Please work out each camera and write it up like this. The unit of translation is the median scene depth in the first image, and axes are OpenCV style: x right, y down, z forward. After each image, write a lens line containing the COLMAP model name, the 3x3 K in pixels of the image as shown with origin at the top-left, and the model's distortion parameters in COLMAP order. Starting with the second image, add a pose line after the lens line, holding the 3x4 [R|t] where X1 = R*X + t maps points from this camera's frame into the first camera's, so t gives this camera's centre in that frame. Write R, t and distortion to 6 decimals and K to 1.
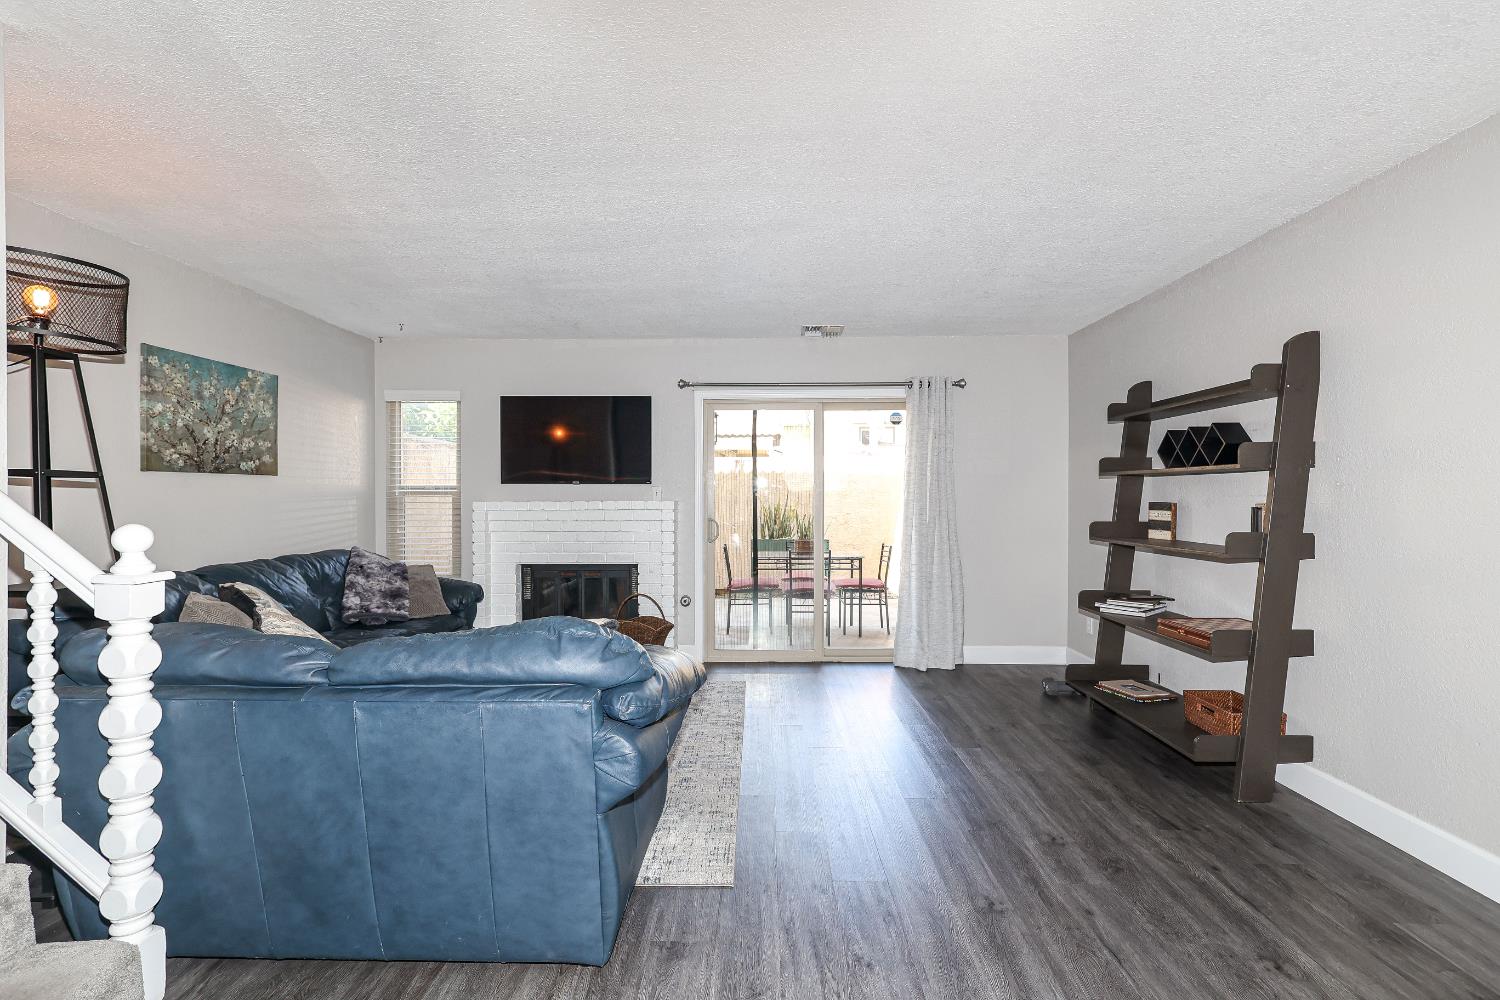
lens RADIAL K [[705.8, 0, 750.0], [0, 705.8, 500.0], [0, 0, 1]] dist [0.002985, 0.000603]
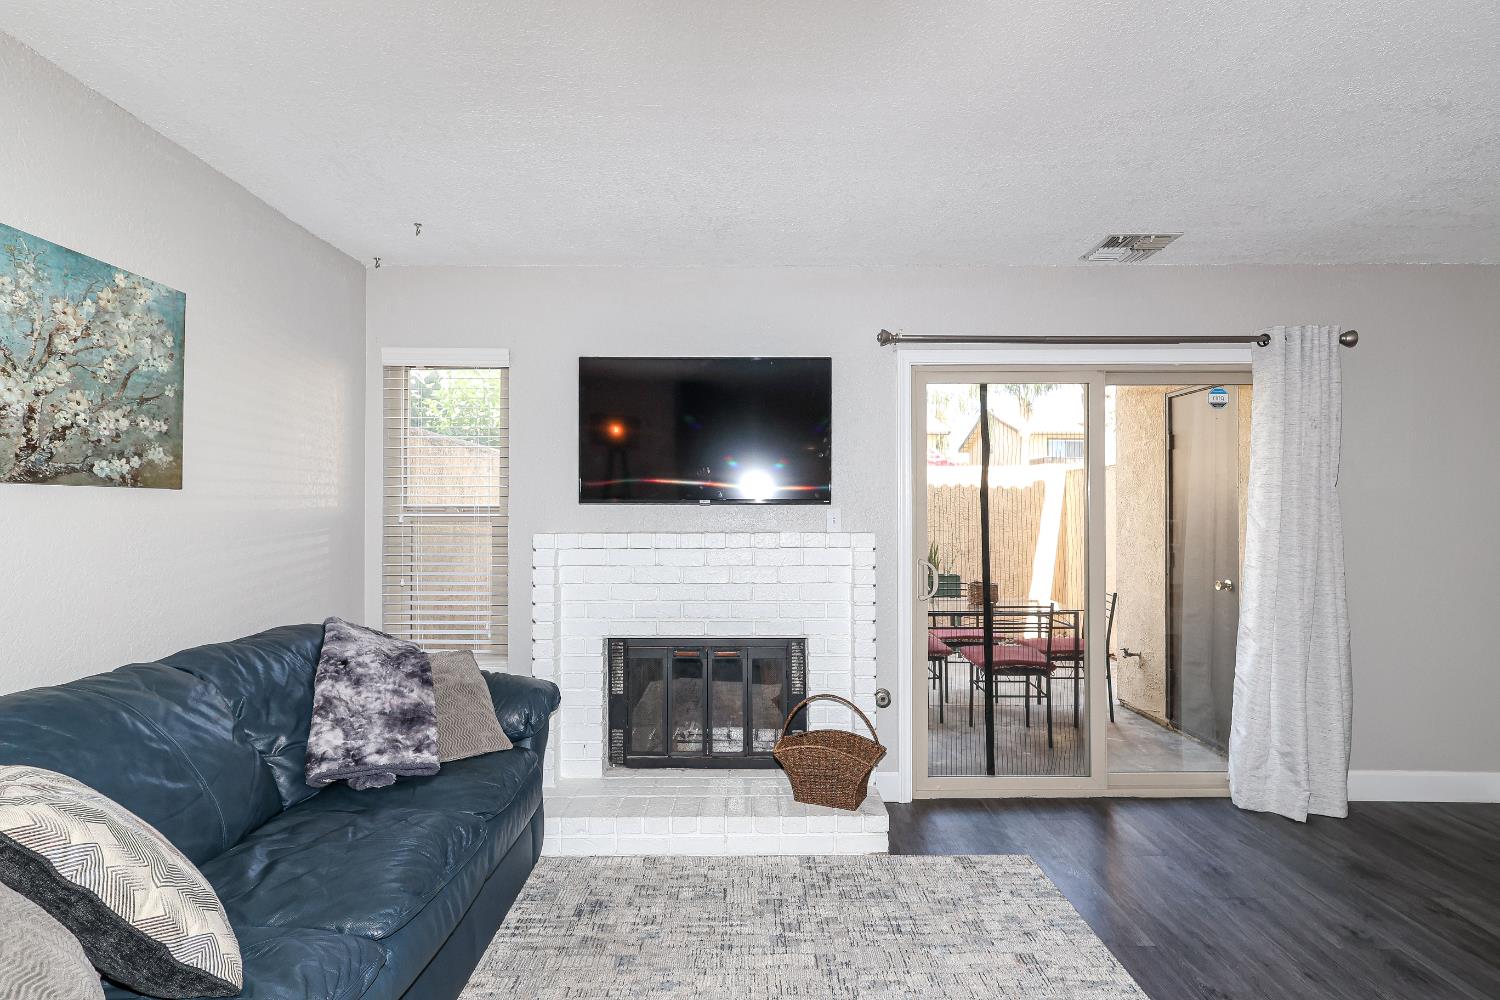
lens RADIAL K [[730.9, 0, 750.0], [0, 730.9, 500.0], [0, 0, 1]] dist [0.001557, 0.001088]
pose [[0.999757, 0.001149, 0.022031, -0.271699], [-0.000689, 0.999782, -0.020875, -0.015833], [-0.022050, 0.020854, 0.999539, 0.465454]]
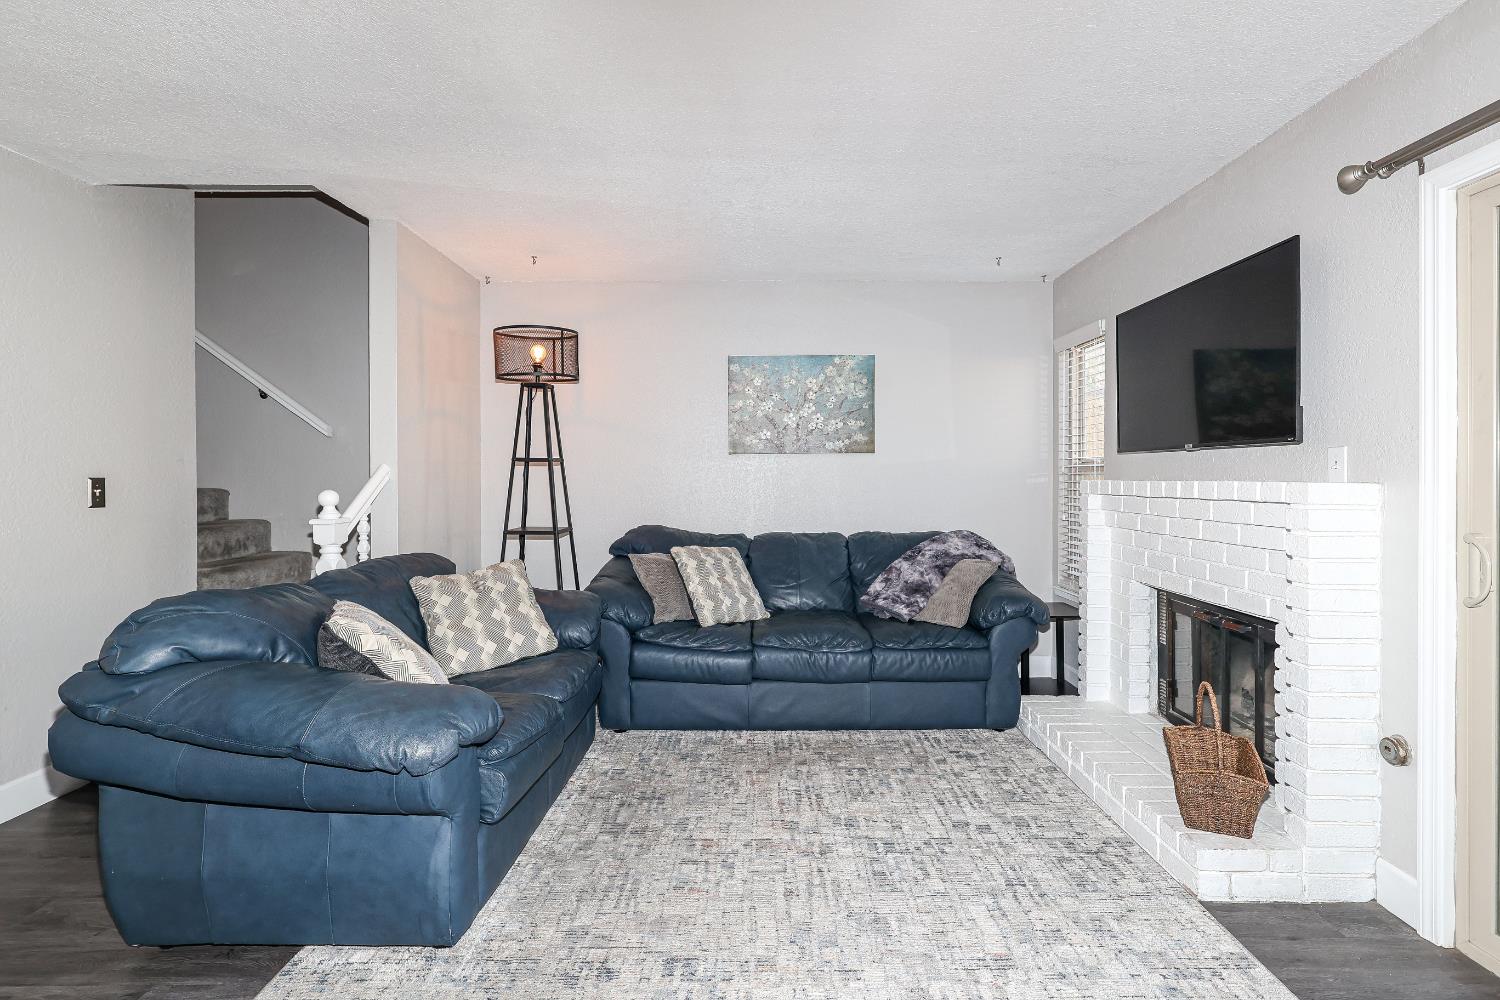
lens RADIAL K [[701.8, 0, 755.9], [0, 701.8, 482.2], [0, 0, 1]] dist [-0.000343, 0.000053]
pose [[0.015606, 0.009199, -0.999836, 0.339054], [-0.001746, 0.999956, 0.009173, -0.001752], [0.999877, 0.001602, 0.015621, 0.812285]]
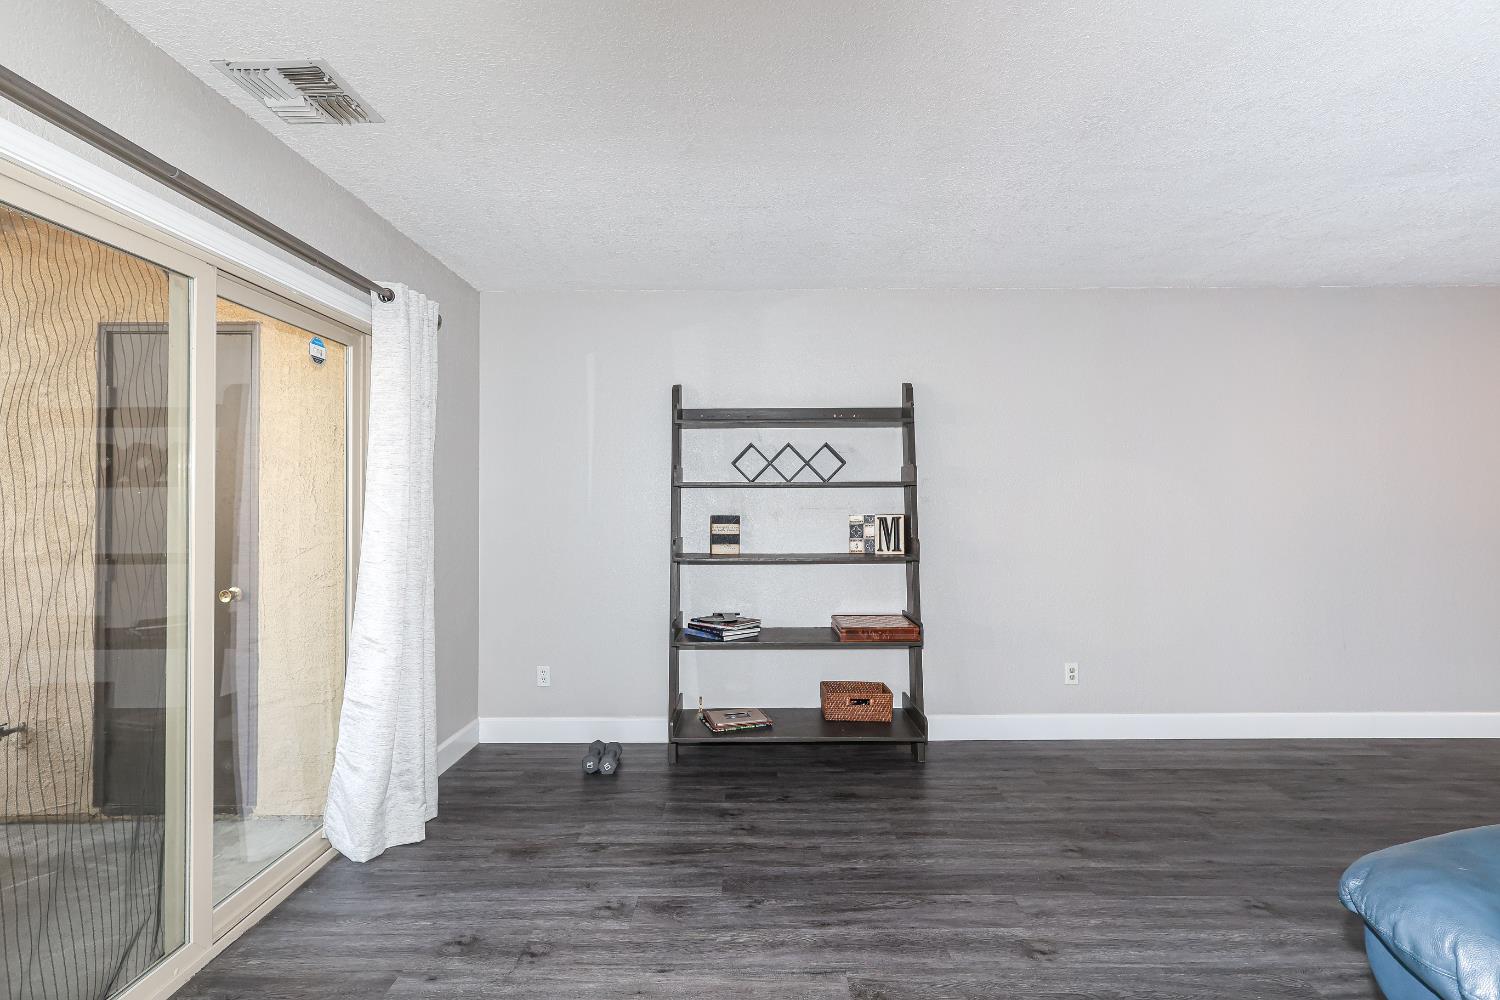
lens RADIAL K [[705.8, 0, 750.0], [0, 705.8, 500.0], [0, 0, 1]] dist [0.002985, 0.000603]
pose [[-0.018963, 0.004705, 0.999809, -0.348933], [0.009305, 0.999946, -0.004529, -0.011963], [-0.999777, 0.009217, -0.019006, 0.898730]]
